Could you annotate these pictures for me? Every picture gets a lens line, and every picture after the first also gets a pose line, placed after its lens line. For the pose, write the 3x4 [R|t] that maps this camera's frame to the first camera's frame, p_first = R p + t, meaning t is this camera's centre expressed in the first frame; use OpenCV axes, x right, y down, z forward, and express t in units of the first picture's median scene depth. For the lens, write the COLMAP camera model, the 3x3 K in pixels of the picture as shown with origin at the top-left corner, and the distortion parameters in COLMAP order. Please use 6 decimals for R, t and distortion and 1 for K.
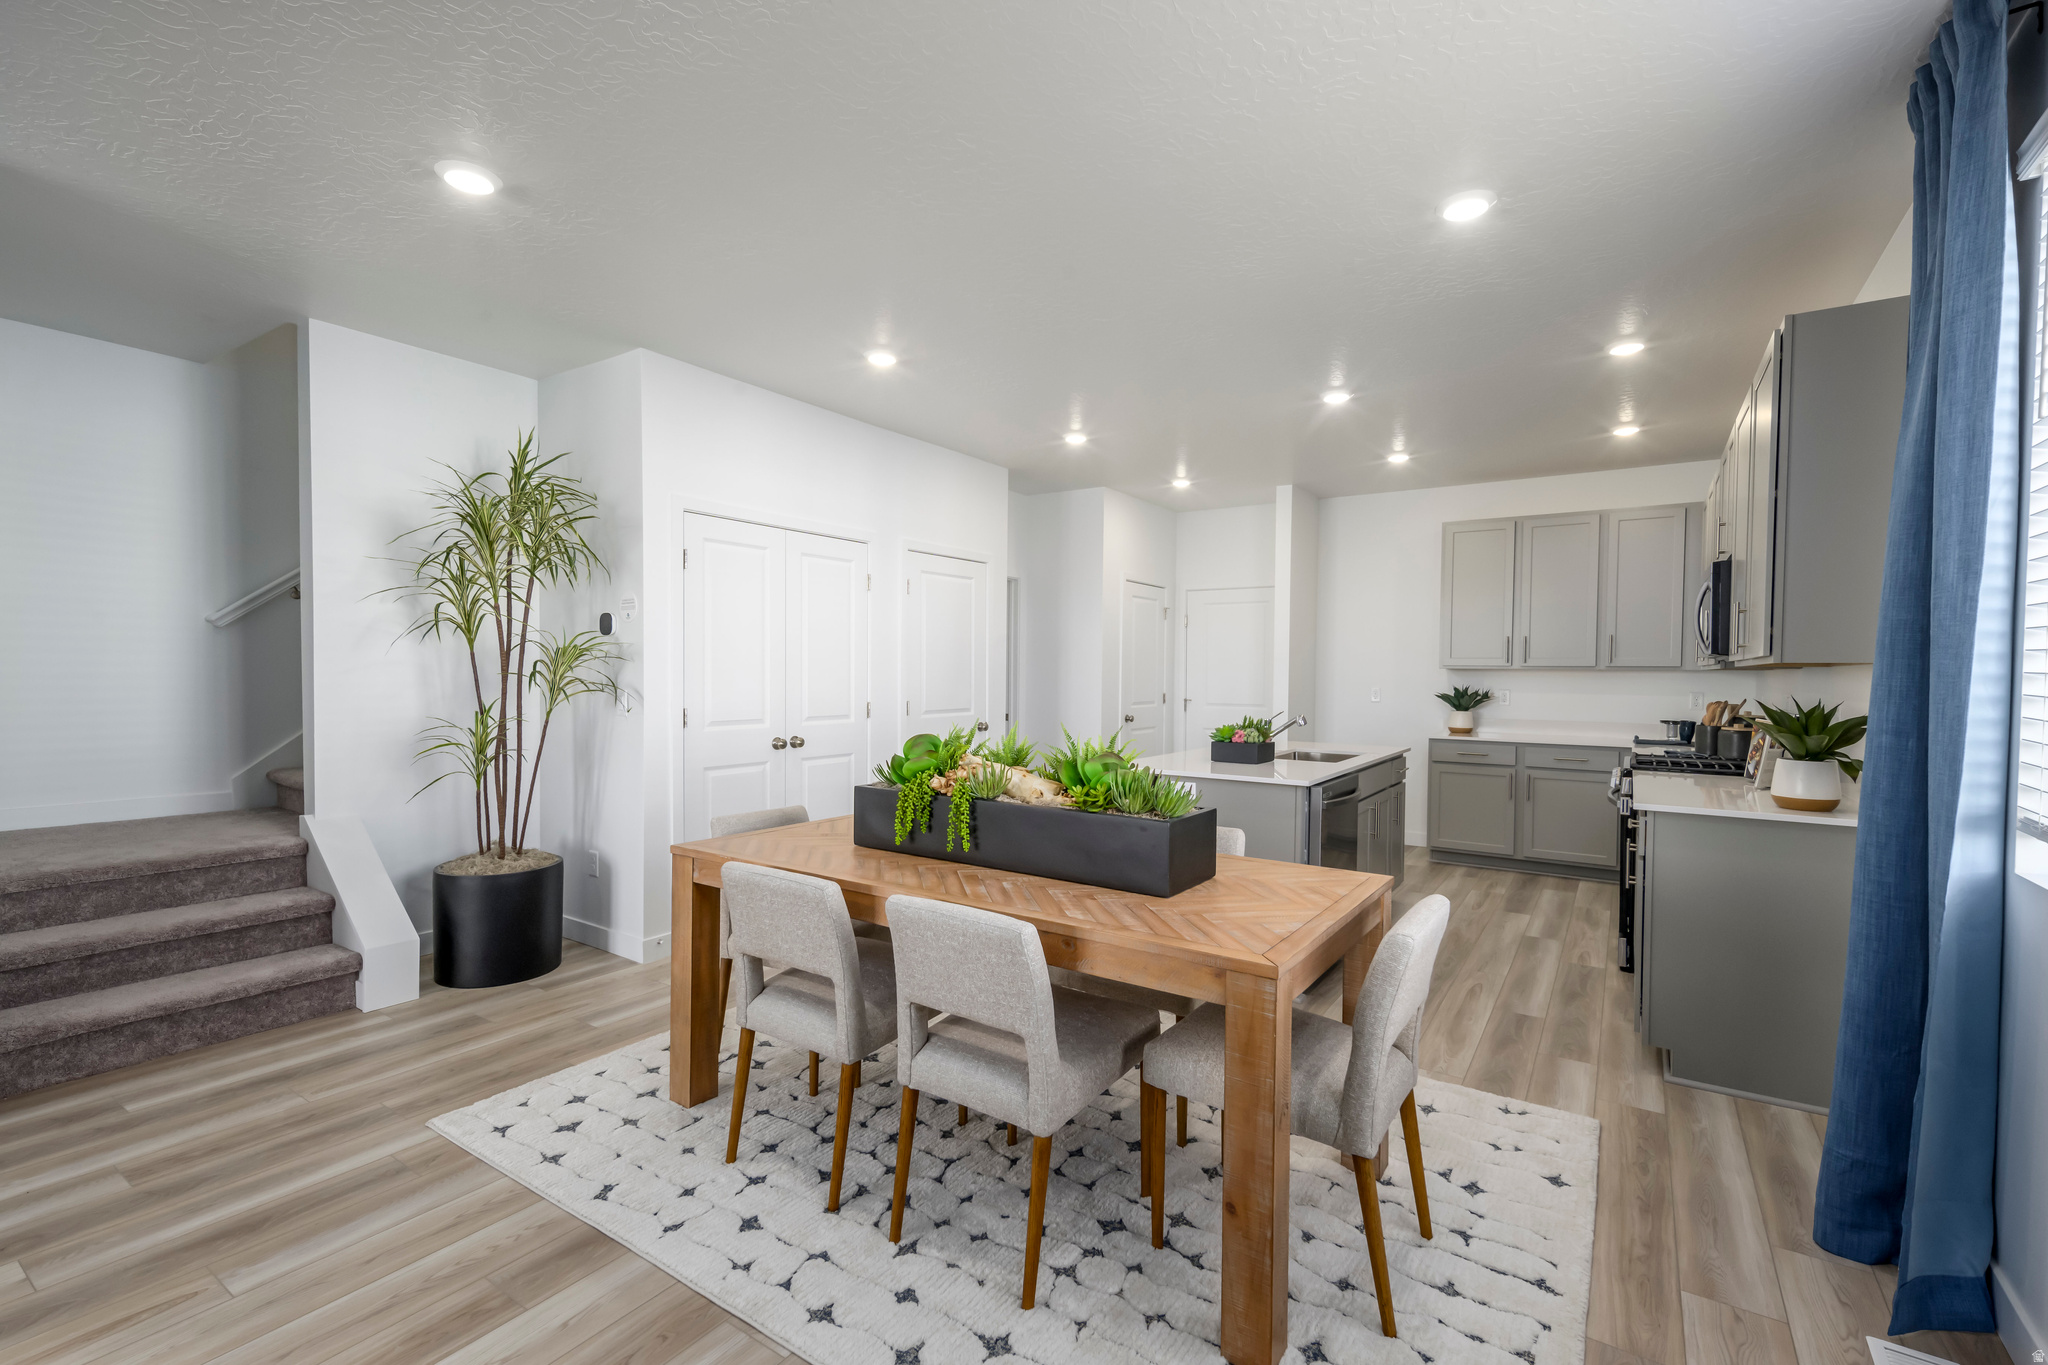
lens RADIAL K [[903.3, 0, 1036.6], [0, 903.3, 685.7], [0, 0, 1]] dist [0.013276, -0.001529]
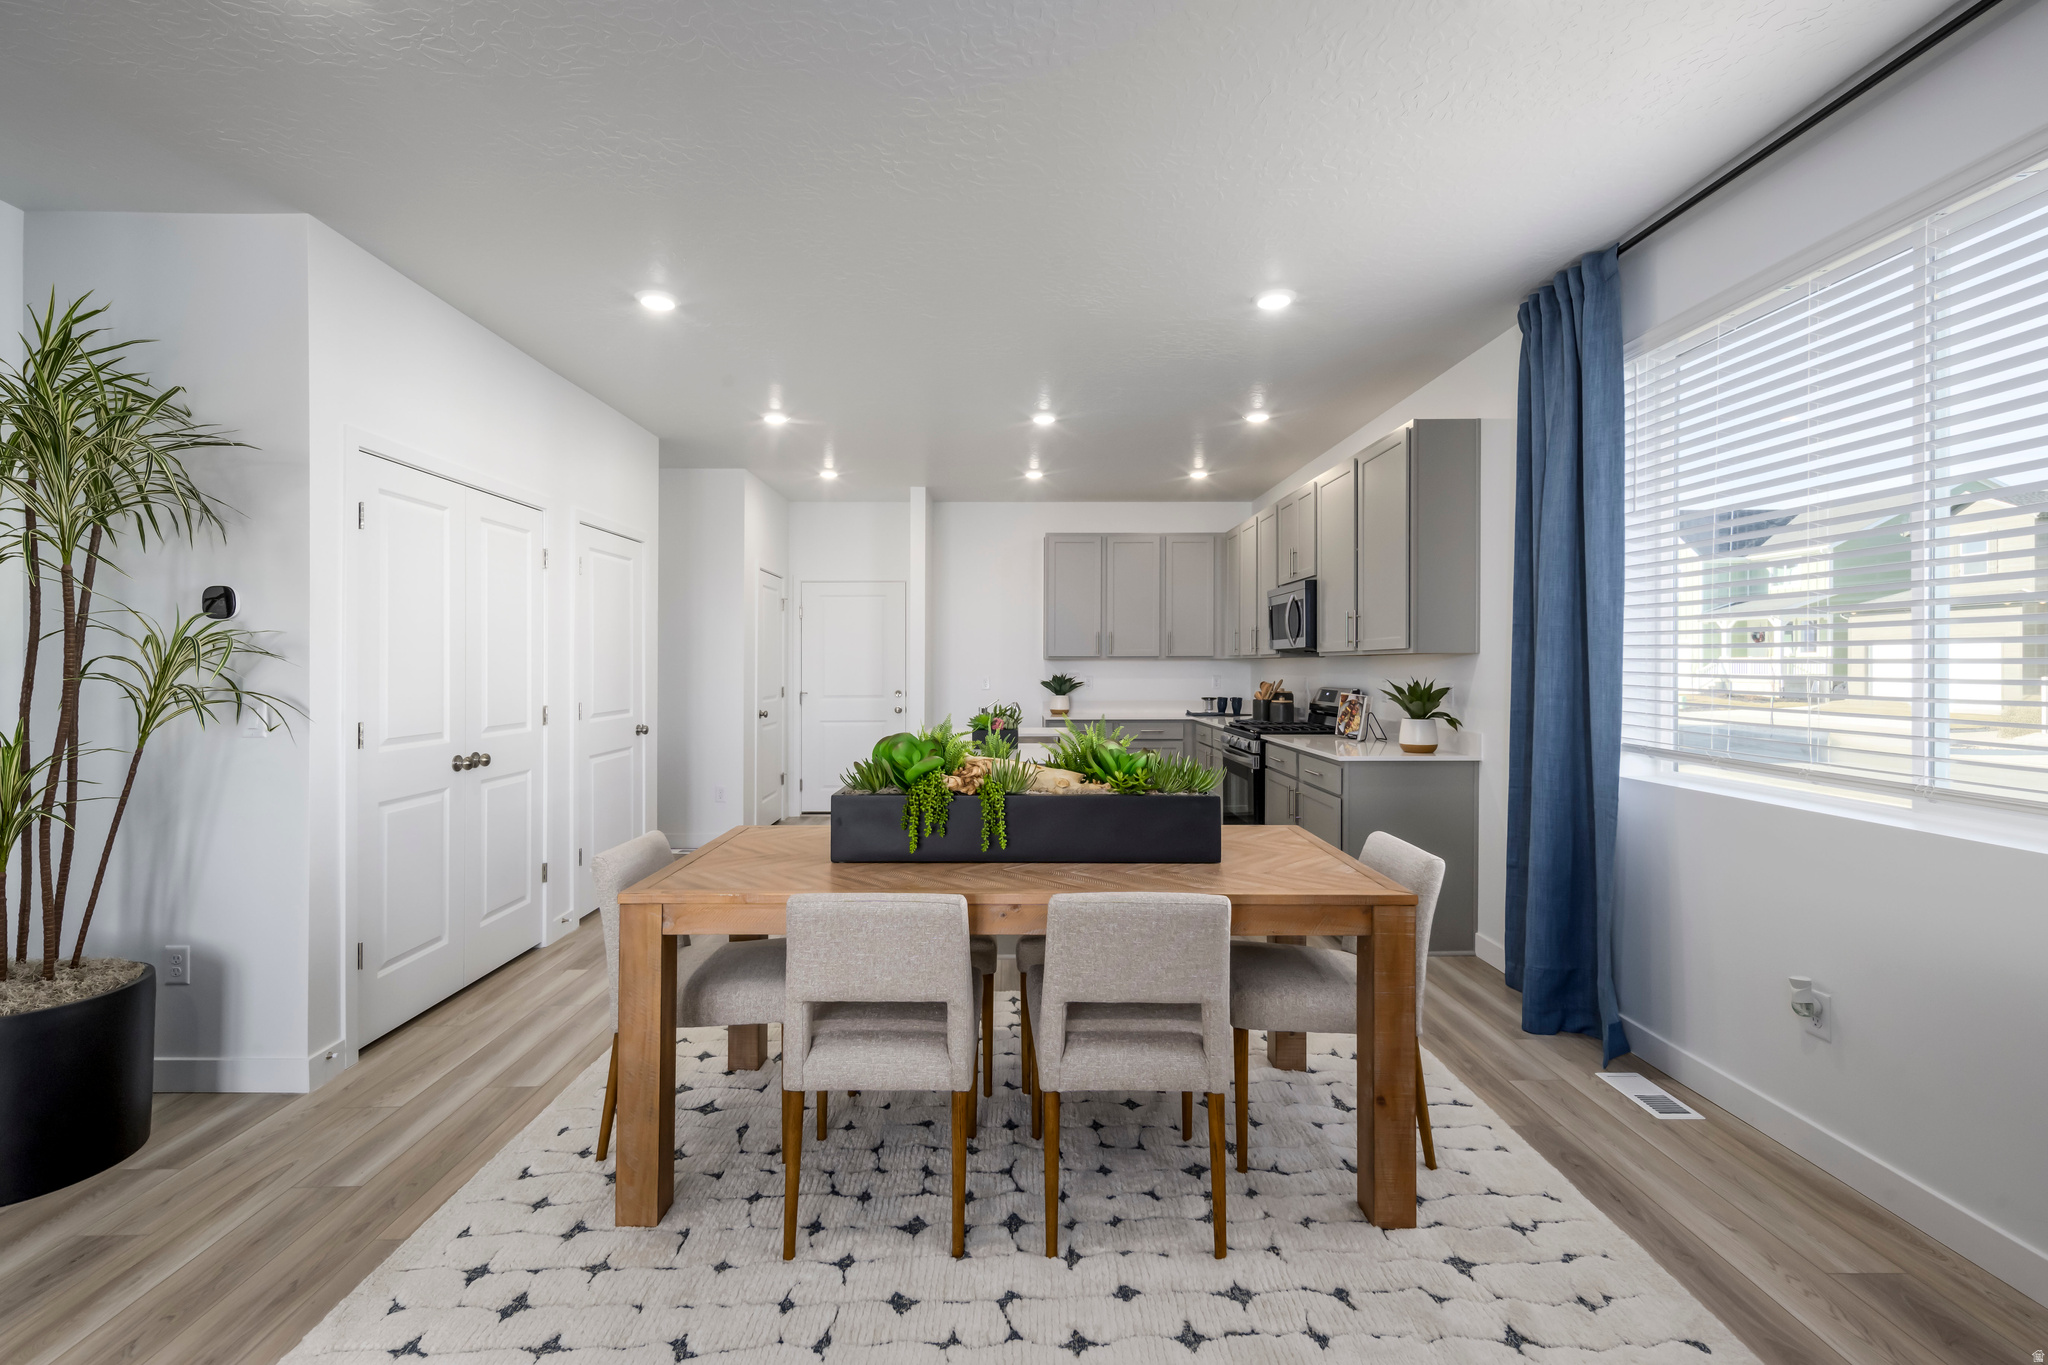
lens RADIAL K [[903.3, 0, 1021.0], [0, 903.3, 661.8], [0, 0, 1]] dist [0.013276, -0.001529]
pose [[0.825336, -0.009159, 0.564568, -0.324404], [0.018958, 0.999754, -0.011495, -0.004135], [-0.564323, 0.020191, 0.825307, 0.093692]]
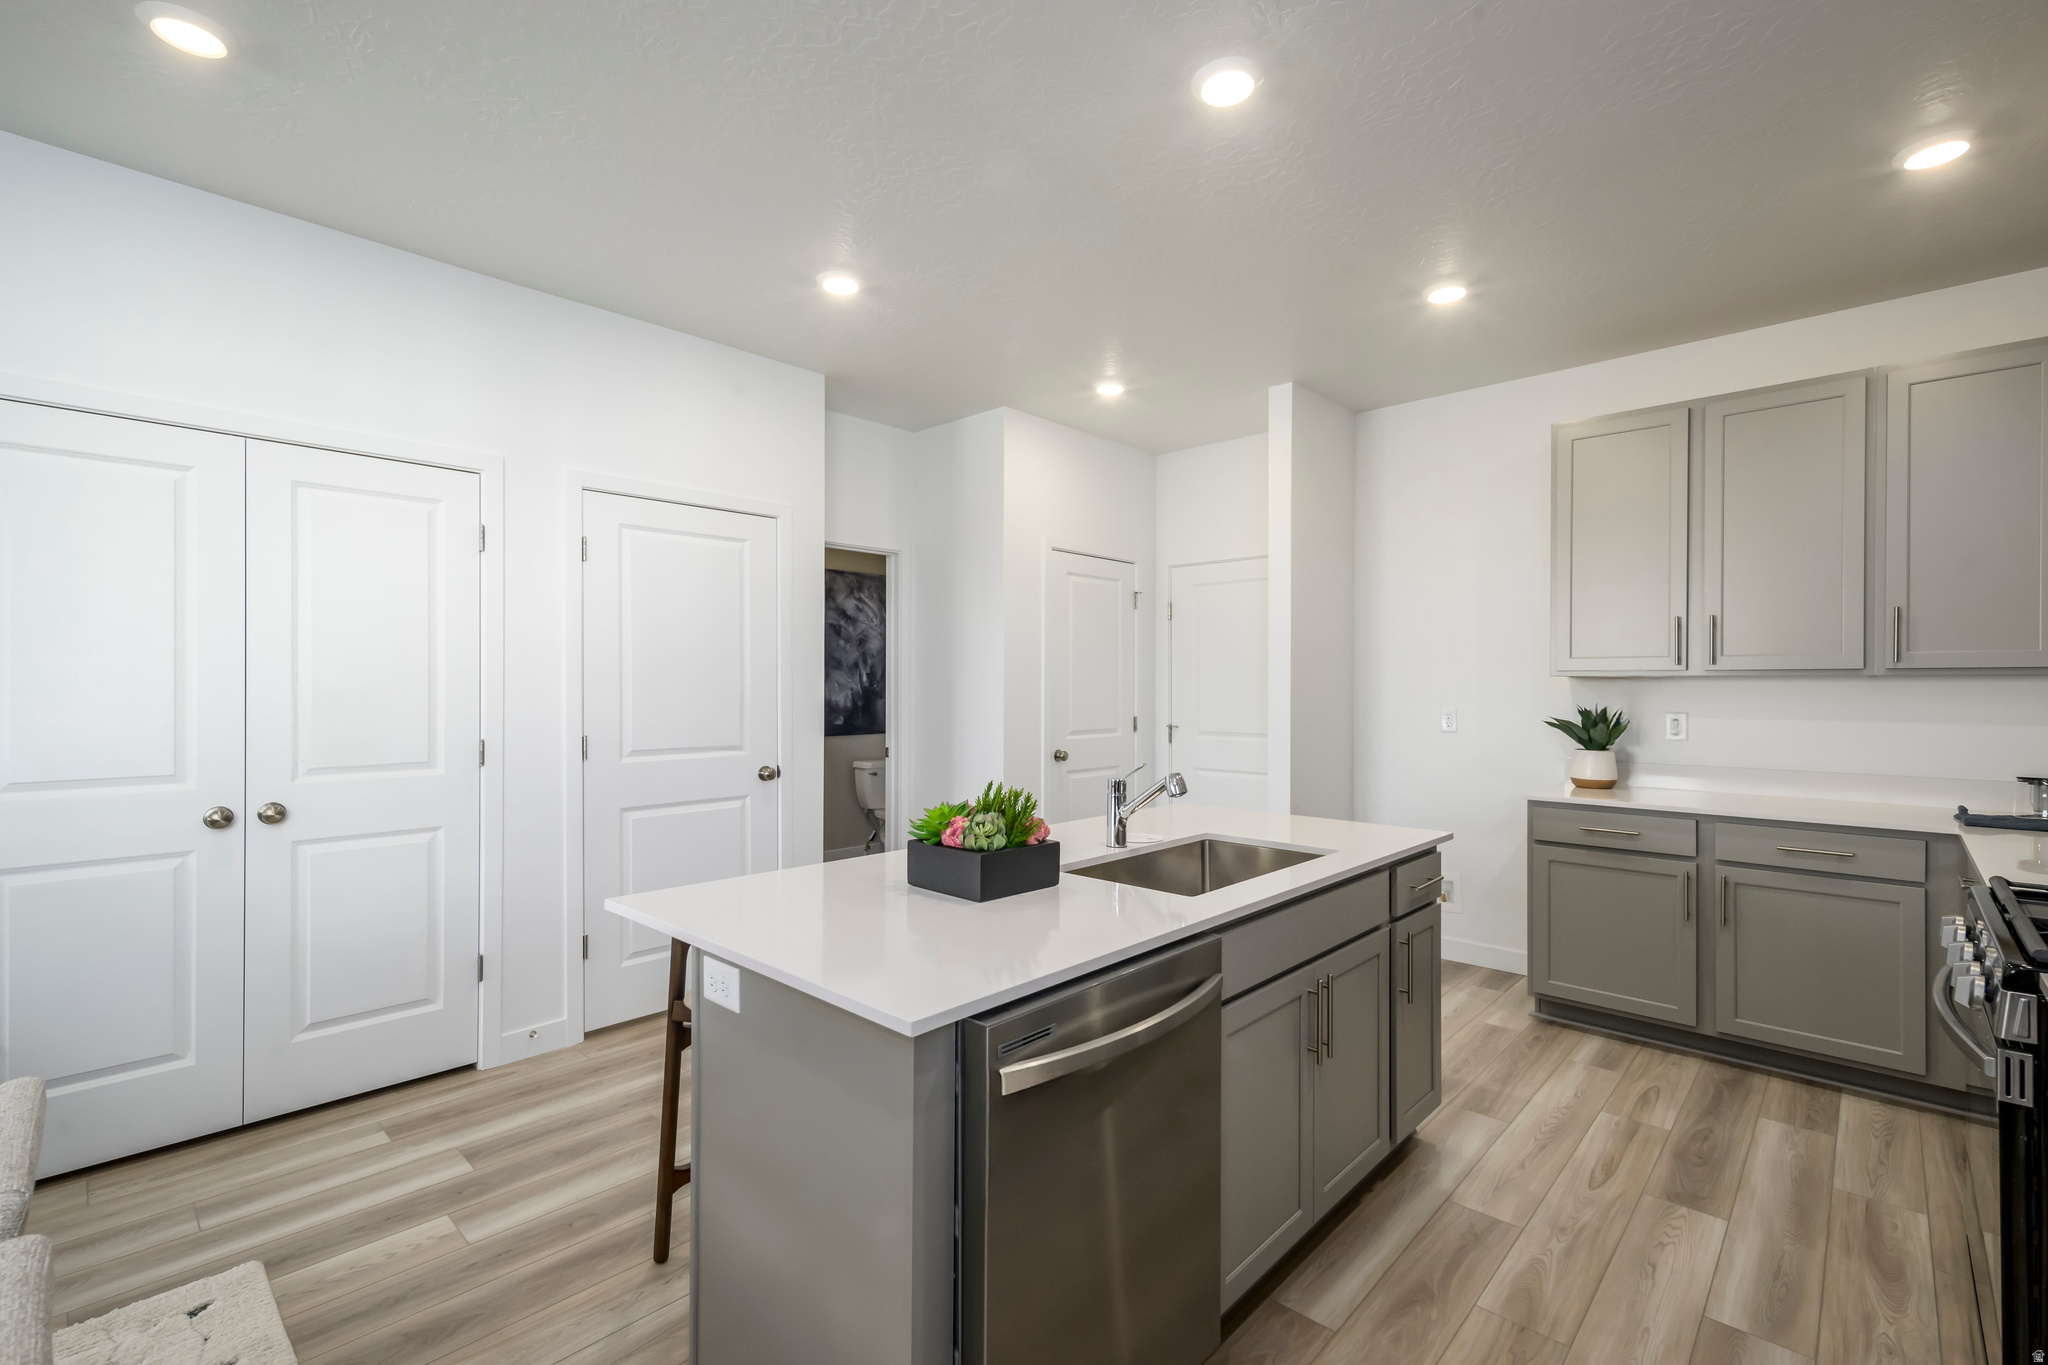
lens RADIAL K [[903.3, 0, 1036.7], [0, 903.3, 679.8], [0, 0, 1]] dist [0.013276, -0.001529]
pose [[0.985923, -0.007888, -0.167015, 0.304378], [0.003743, 0.999677, -0.025123, -0.005121], [0.167159, 0.024144, 0.985634, 0.523335]]
